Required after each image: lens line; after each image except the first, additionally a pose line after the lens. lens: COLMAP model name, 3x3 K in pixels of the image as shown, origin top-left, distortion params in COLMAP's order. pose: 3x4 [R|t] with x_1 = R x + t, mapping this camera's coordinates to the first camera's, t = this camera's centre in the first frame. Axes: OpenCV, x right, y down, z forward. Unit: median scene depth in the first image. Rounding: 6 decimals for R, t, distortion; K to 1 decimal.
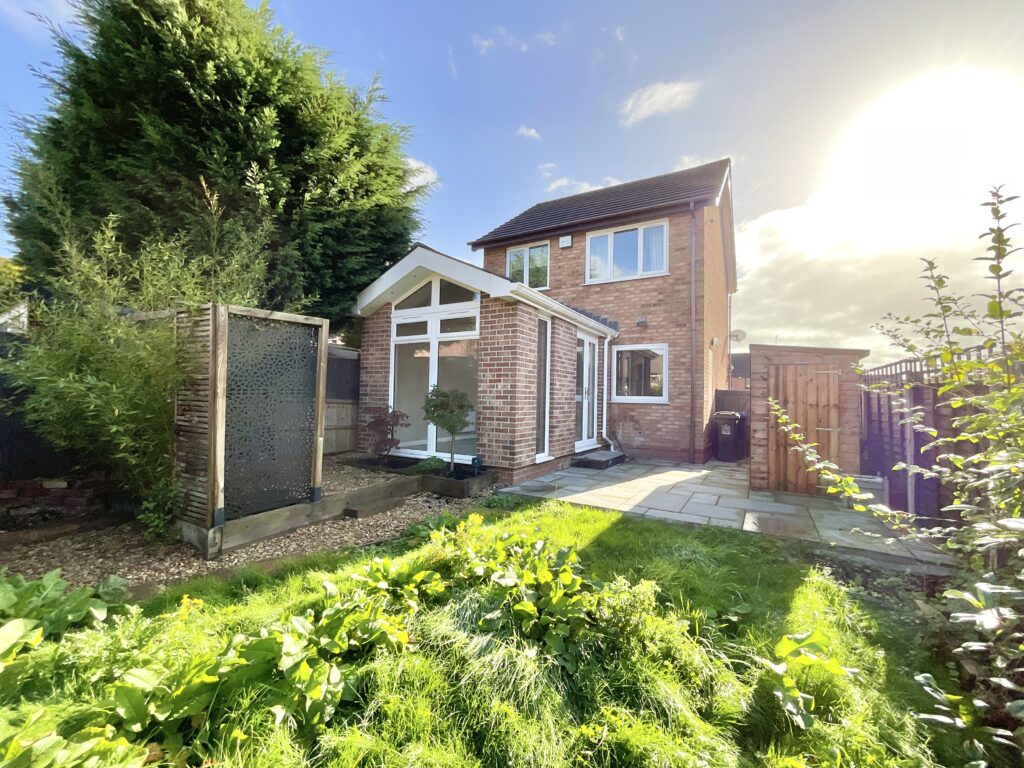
lens RADIAL K [[424.4, 0, 512.0], [0, 424.4, 384.0], [0, 0, 1]] dist [-0.000112, 0.000293]
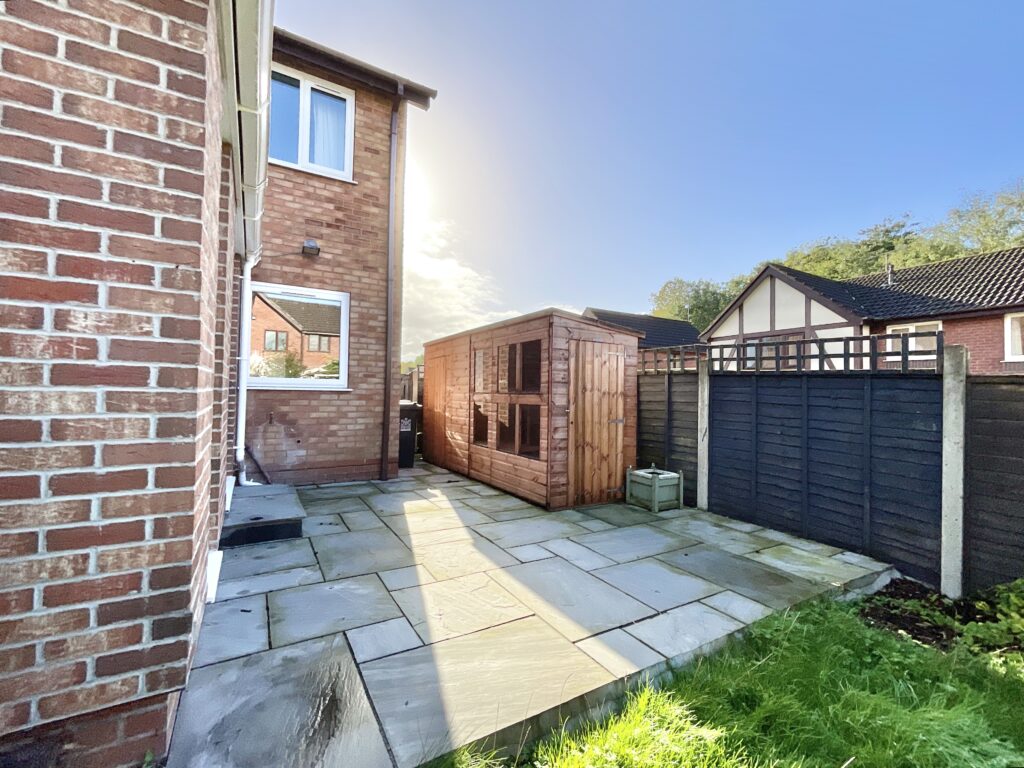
lens RADIAL K [[434.0, 0, 512.0], [0, 434.0, 384.0], [0, 0, 1]] dist [-0.003098, -0.000557]
pose [[0.478736, 0.004355, 0.877948, -0.112058], [-0.039976, 0.999059, 0.016843, 0.023906], [-0.877048, -0.043160, 0.478460, 0.717837]]
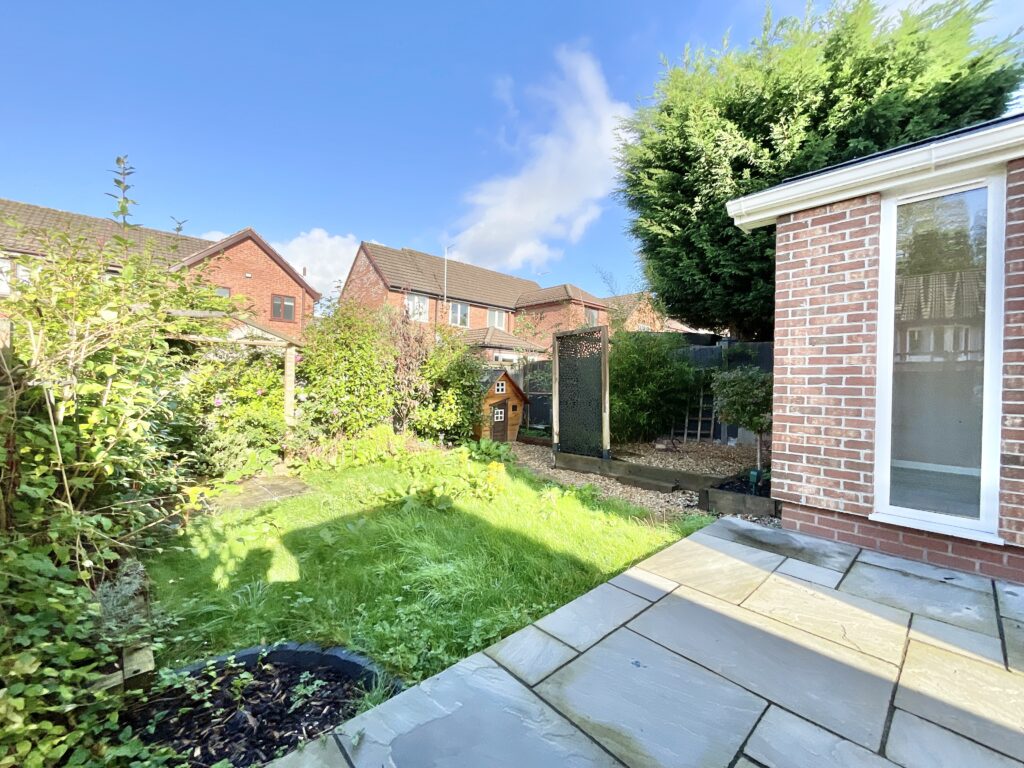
lens RADIAL K [[416.6, 0, 512.0], [0, 416.6, 384.0], [0, 0, 1]] dist [-0.001268, 0.000255]
pose [[-0.291159, -0.028555, -0.956249, 0.657414], [0.002767, 0.999525, -0.030689, 0.052199], [0.956671, -0.011582, -0.290941, 0.795653]]
